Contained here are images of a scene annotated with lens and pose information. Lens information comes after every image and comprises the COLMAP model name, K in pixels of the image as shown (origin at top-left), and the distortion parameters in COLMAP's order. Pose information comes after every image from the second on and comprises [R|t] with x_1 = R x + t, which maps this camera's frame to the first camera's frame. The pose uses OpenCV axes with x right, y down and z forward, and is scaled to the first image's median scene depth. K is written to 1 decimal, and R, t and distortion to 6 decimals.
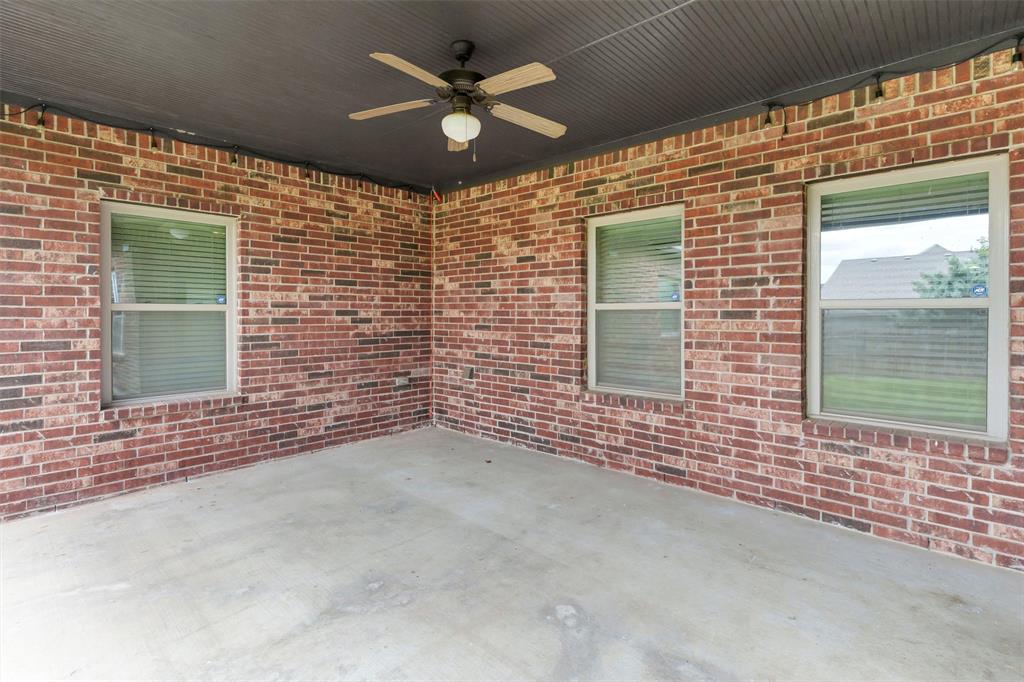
lens RADIAL K [[493.2, 0, 511.5], [0, 493.2, 327.1], [0, 0, 1]] dist [-0.004212, 0.001081]
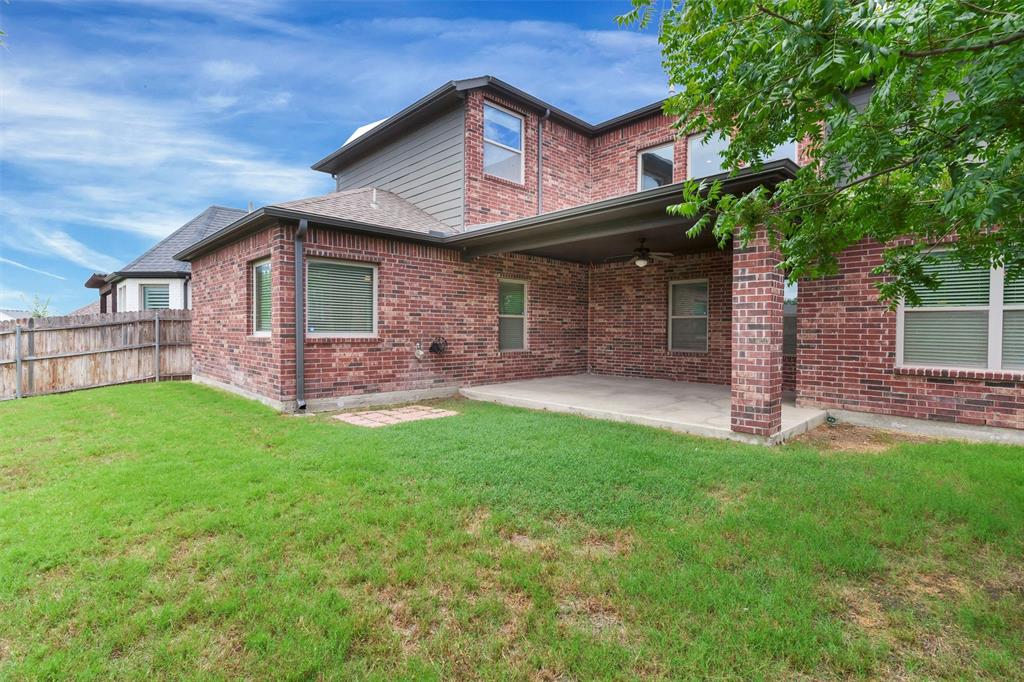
lens RADIAL K [[493.2, 0, 515.2], [0, 493.2, 345.9], [0, 0, 1]] dist [-0.004212, 0.001081]
pose [[0.998633, 0.009374, -0.051415, -0.462640], [-0.009171, 0.999949, 0.004180, 0.095080], [0.051451, -0.003703, 0.998669, -1.434020]]
